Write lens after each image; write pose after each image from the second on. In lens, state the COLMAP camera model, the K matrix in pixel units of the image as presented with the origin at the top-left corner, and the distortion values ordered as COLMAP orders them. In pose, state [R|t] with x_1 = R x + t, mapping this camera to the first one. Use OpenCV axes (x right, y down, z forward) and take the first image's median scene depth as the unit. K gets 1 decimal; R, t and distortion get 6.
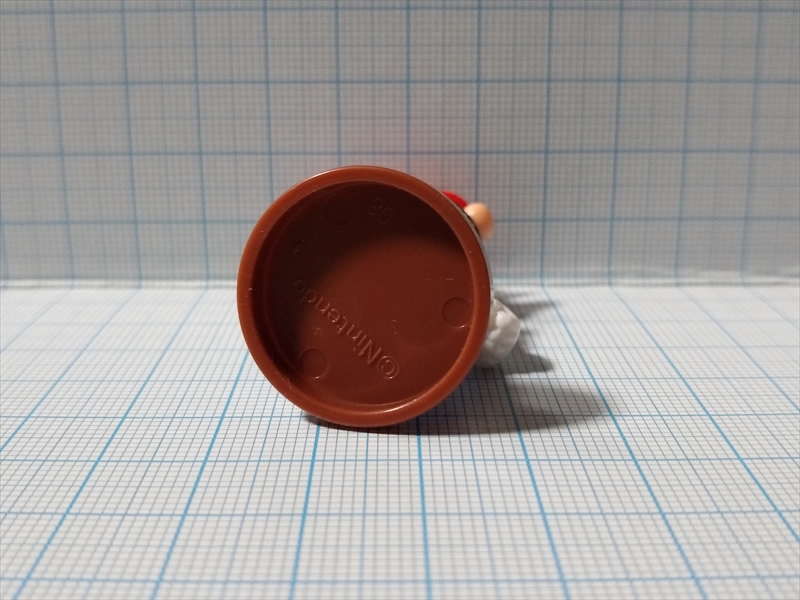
lens RADIAL K [[1077.1, 0, 397.4], [0, 1077.1, 287.3], [0, 0, 1]] dist [0.123301, 0.000000]
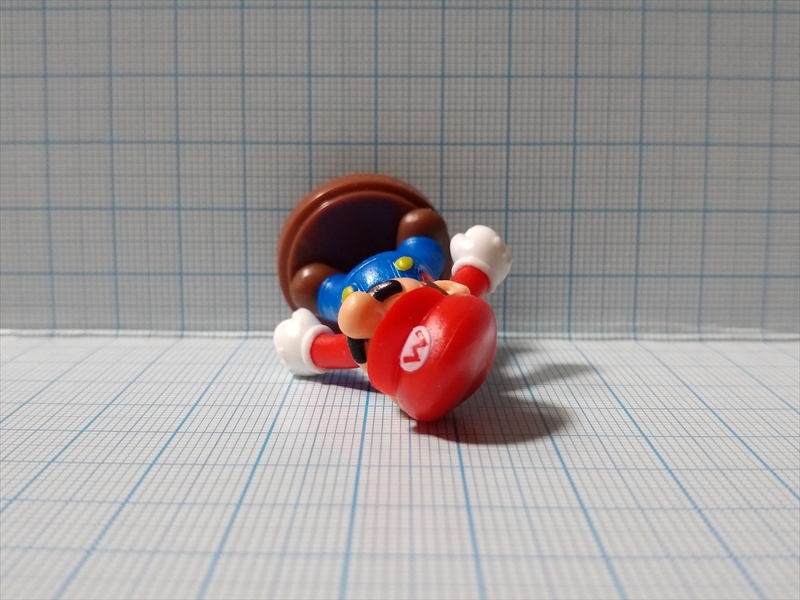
lens RADIAL K [[1077.1, 0, 408.4], [0, 1077.1, 291.3], [0, 0, 1]] dist [0.123301, 0.000000]
pose [[0.999956, 0.009412, -0.000572, -0.021440], [-0.009415, 0.993153, -0.116442, 0.077955], [-0.000528, 0.116442, 0.993197, -0.036165]]
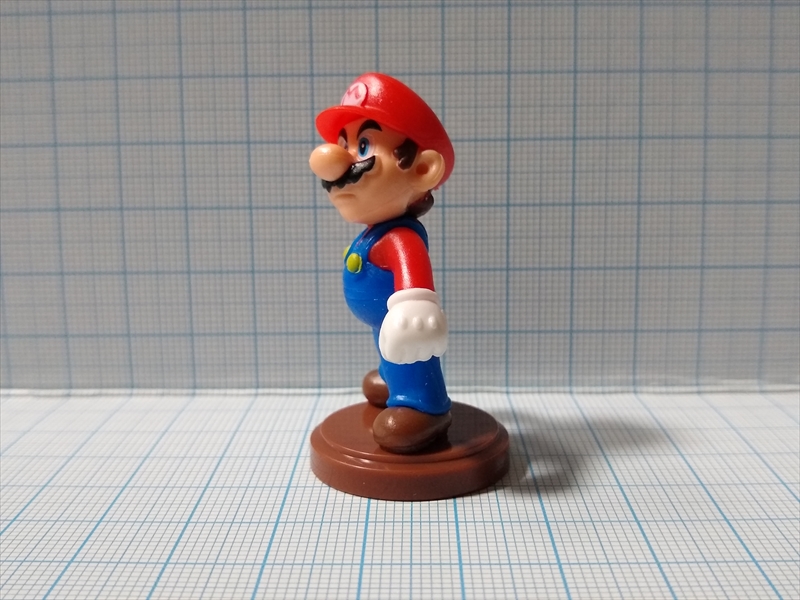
lens RADIAL K [[1077.1, 0, 410.5], [0, 1077.1, 304.2], [0, 0, 1]] dist [0.123301, 0.000000]
pose [[0.999895, -0.003095, -0.014133, -0.008716], [0.002100, 0.997558, -0.069815, -0.015476], [0.014315, 0.069778, 0.997460, -0.072365]]
